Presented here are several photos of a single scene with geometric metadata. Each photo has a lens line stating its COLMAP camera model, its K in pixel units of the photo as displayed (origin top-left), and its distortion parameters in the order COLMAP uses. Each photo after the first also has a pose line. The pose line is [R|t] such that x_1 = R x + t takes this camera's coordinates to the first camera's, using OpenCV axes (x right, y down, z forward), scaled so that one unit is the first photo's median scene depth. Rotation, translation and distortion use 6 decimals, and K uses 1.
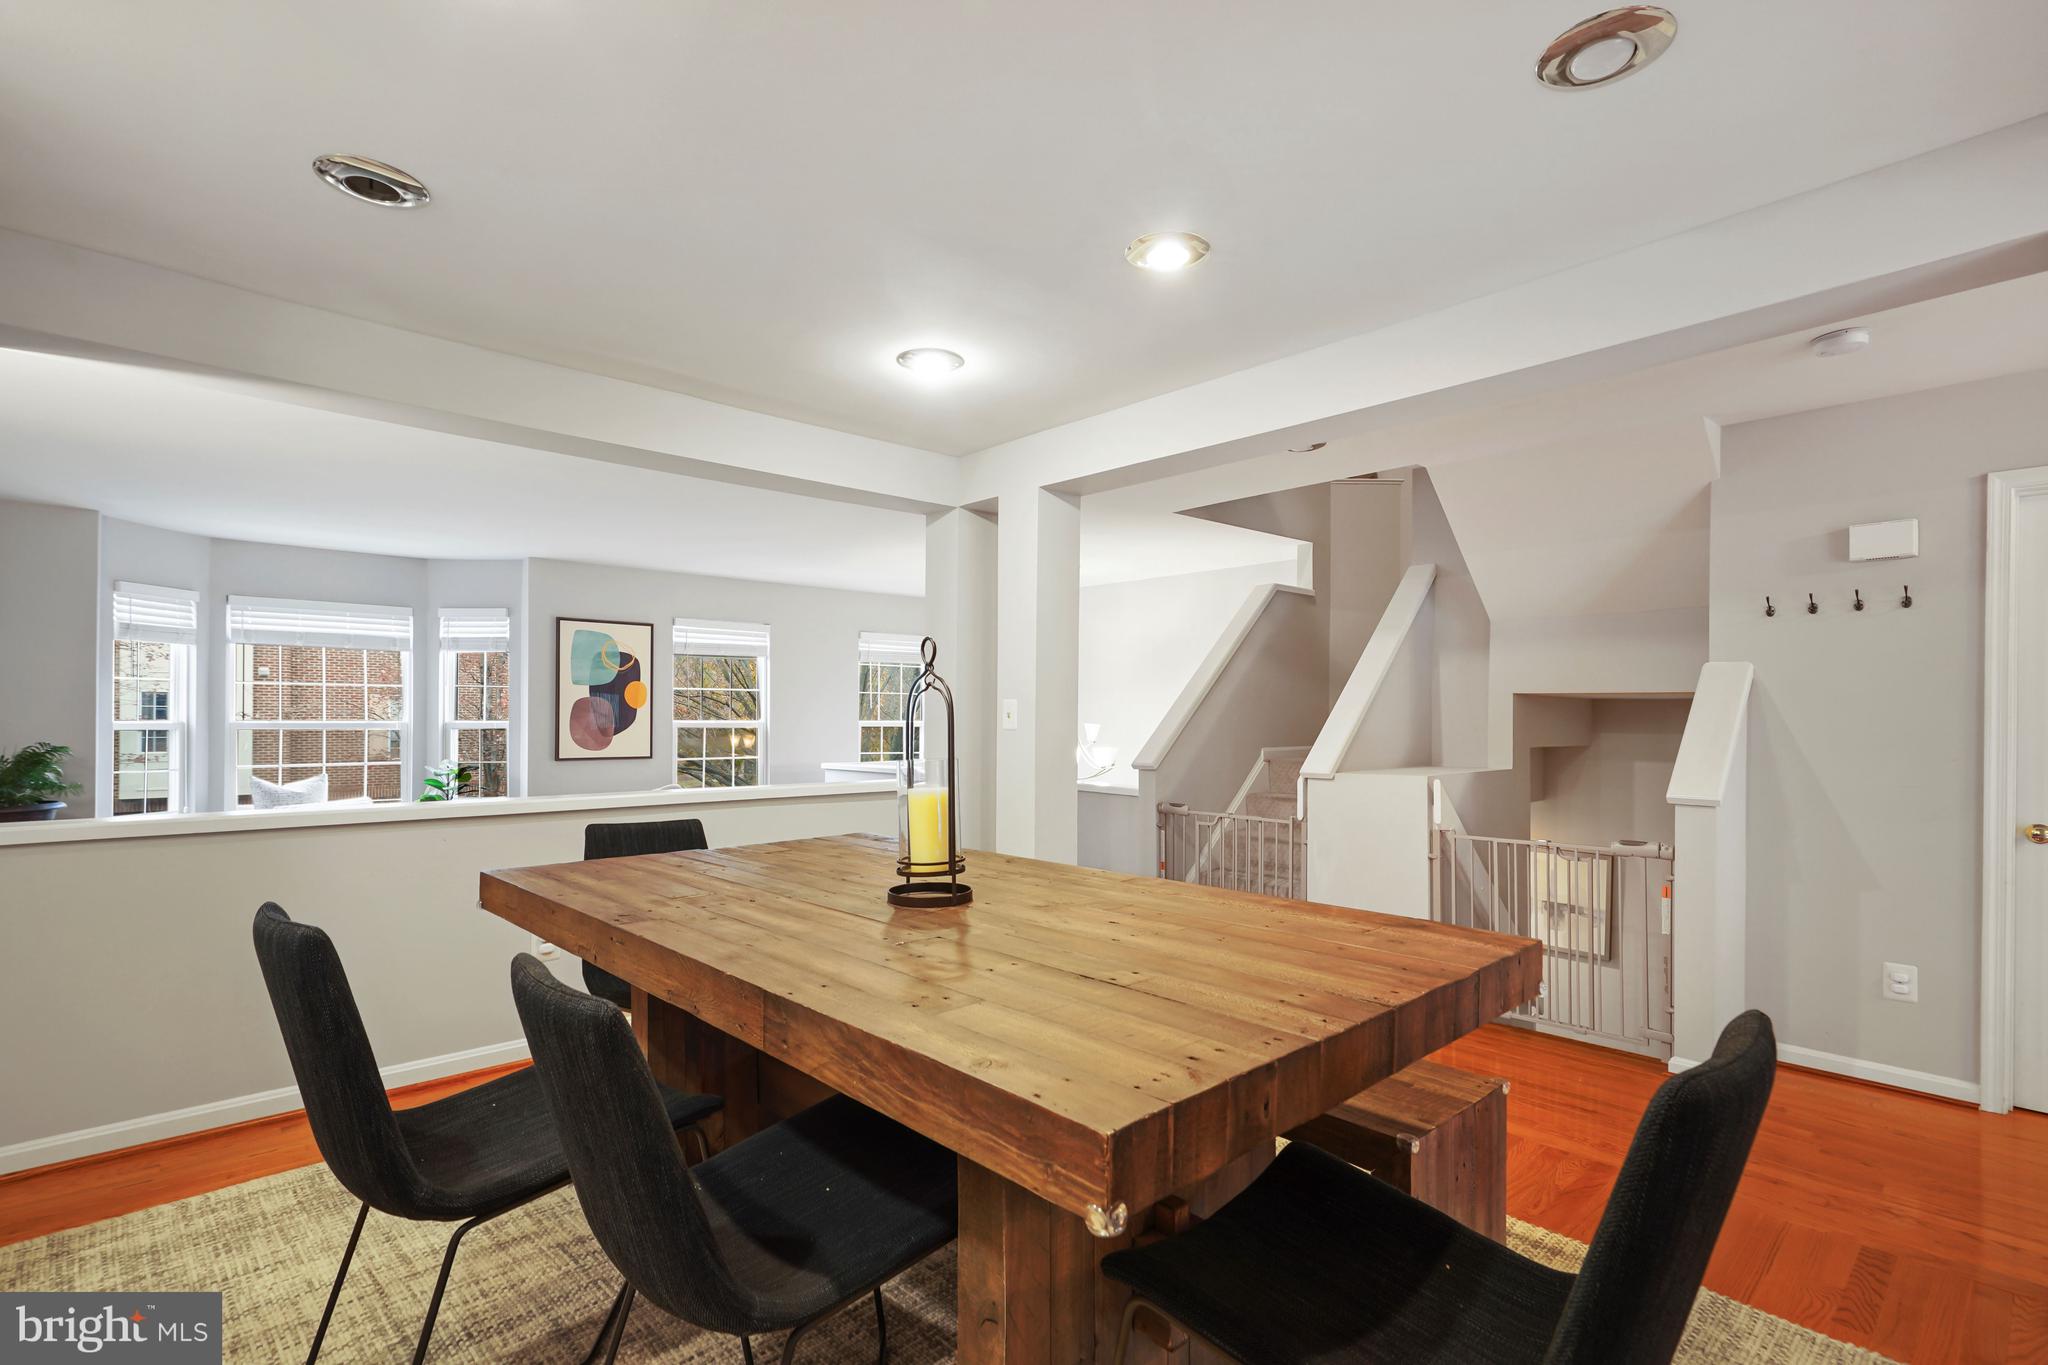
lens RADIAL K [[948.2, 0, 1046.6], [0, 948.2, 713.6], [0, 0, 1]] dist [-0.000171, 0.000240]
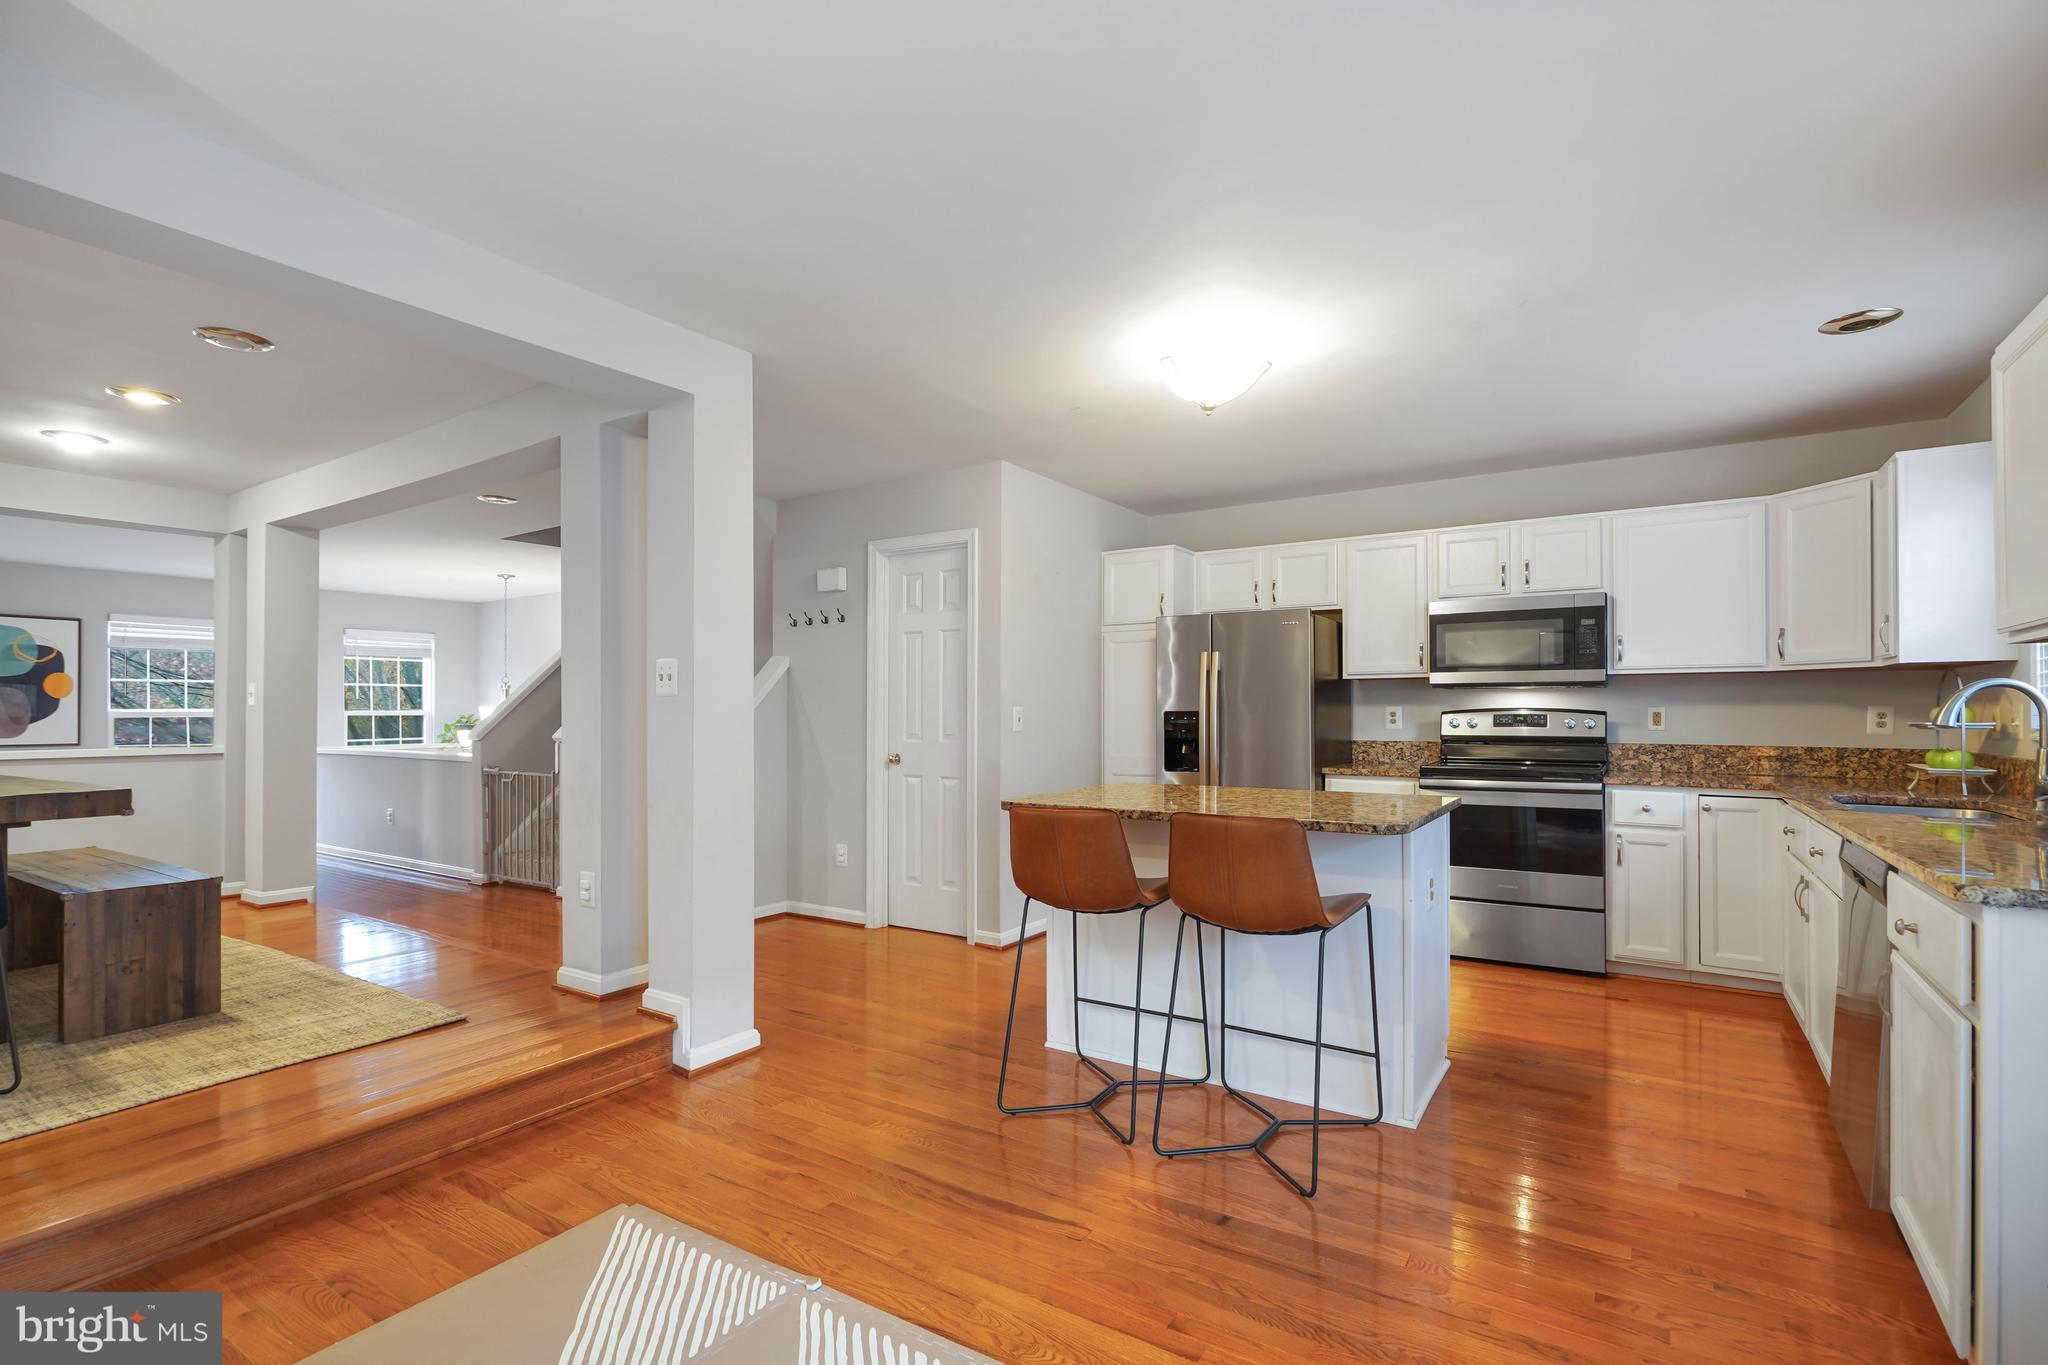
lens RADIAL K [[931.8, 0, 1009.1], [0, 931.8, 704.1], [0, 0, 1]] dist [0.040419, -0.000106]
pose [[0.978219, -0.005954, 0.207491, 0.394932], [0.008186, 0.999917, -0.009900, 0.020870], [-0.207415, 0.011382, 0.978187, -0.285305]]
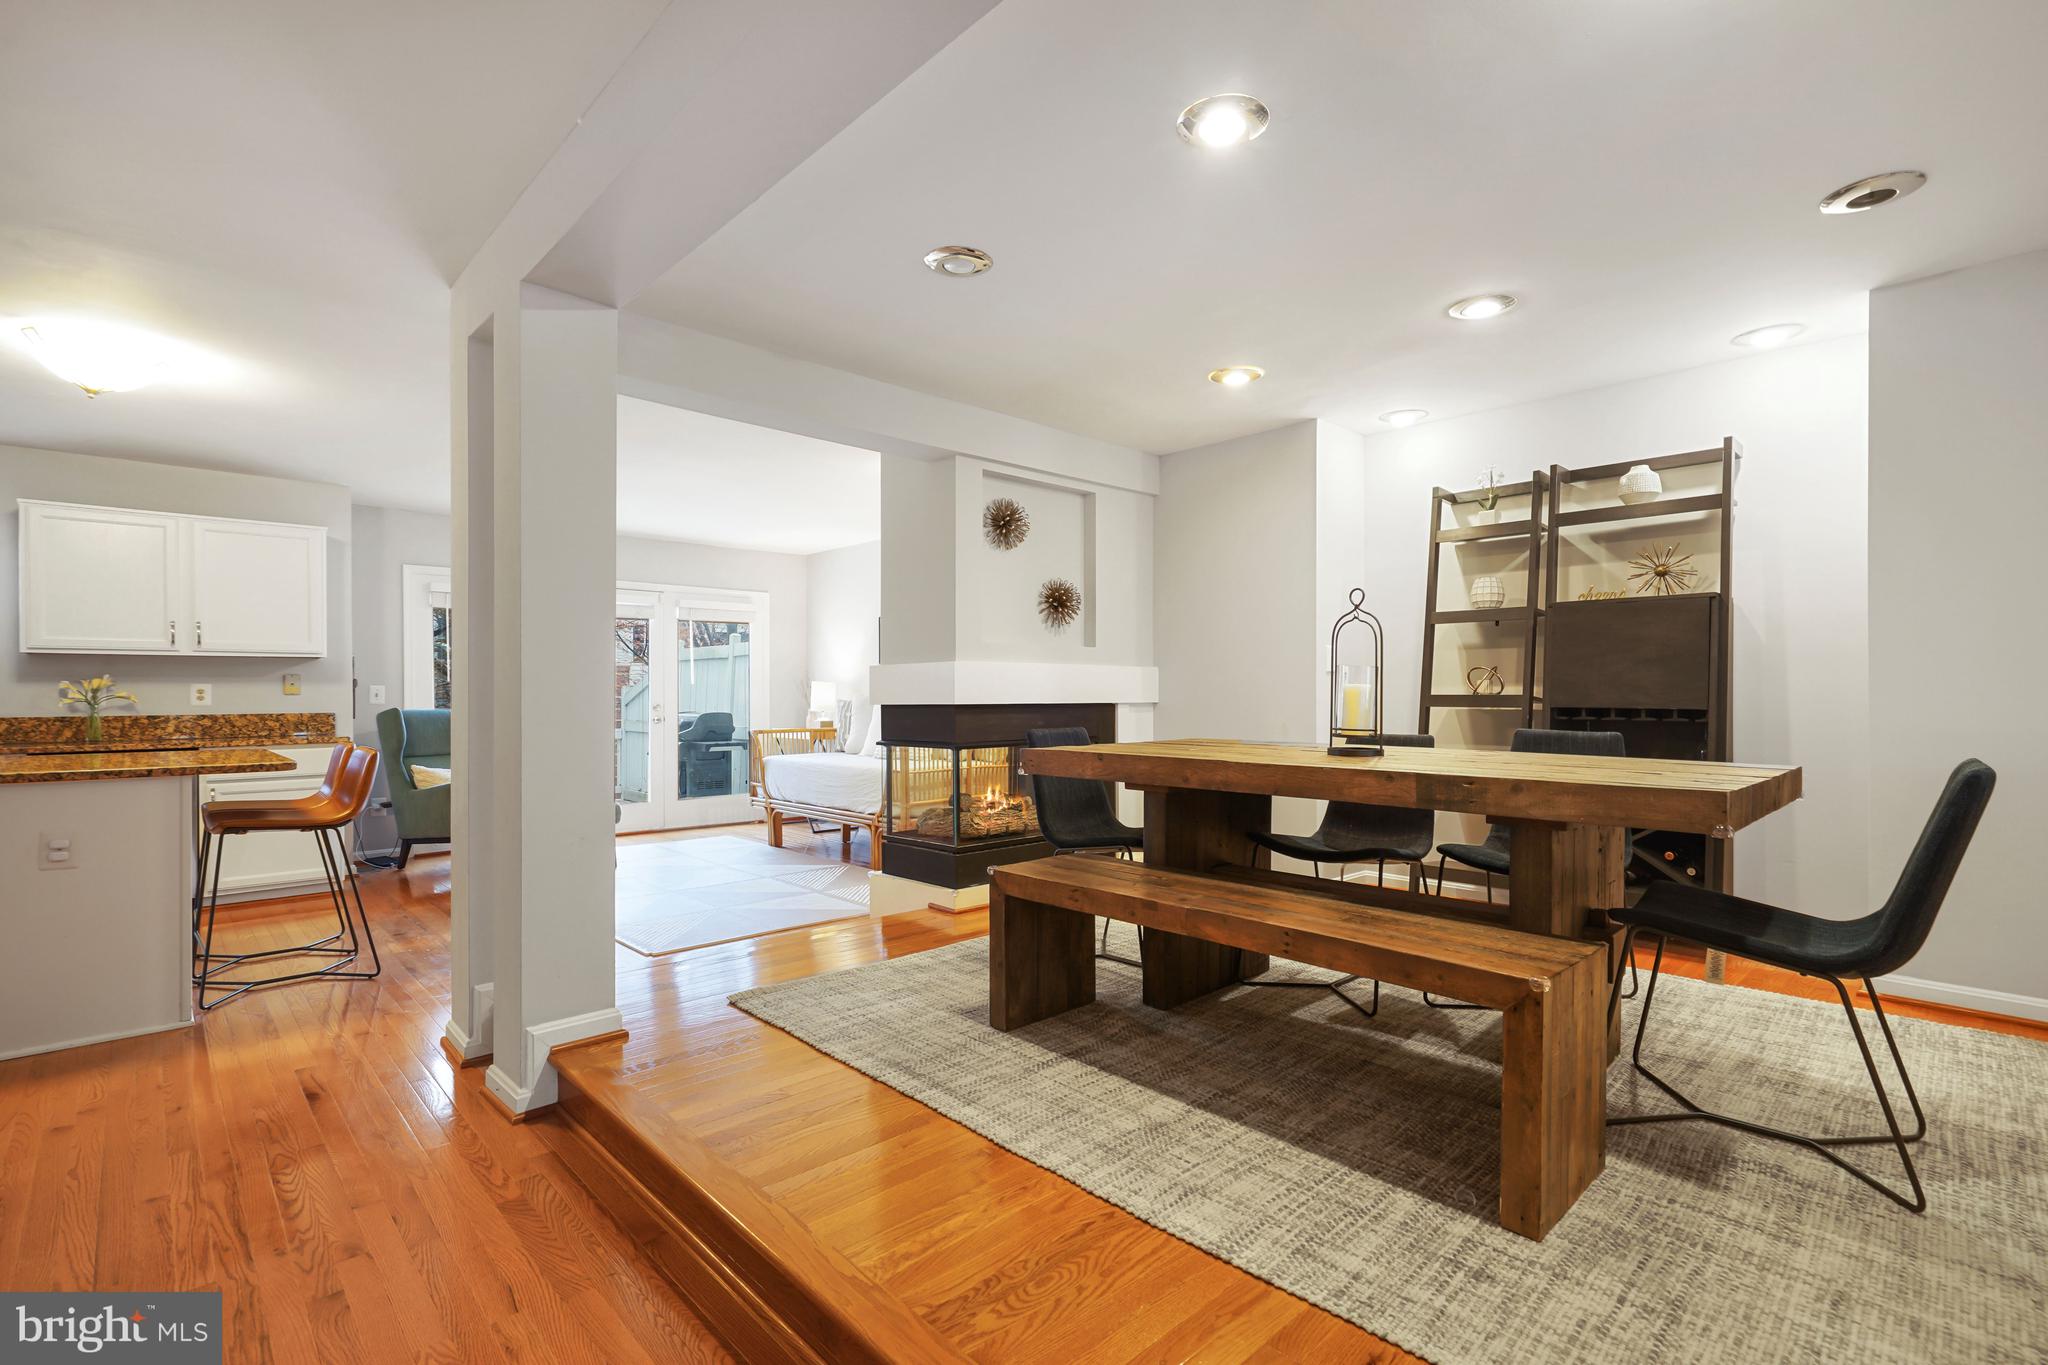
lens RADIAL K [[928.7, 0, 1032.7], [0, 928.7, 693.3], [0, 0, 1]] dist [0.002131, 0.000365]
pose [[-0.999990, -0.002080, -0.003926, 0.120093], [-0.002054, 0.999976, -0.006553, 0.027926], [0.003939, -0.006544, -0.999971, 0.572751]]
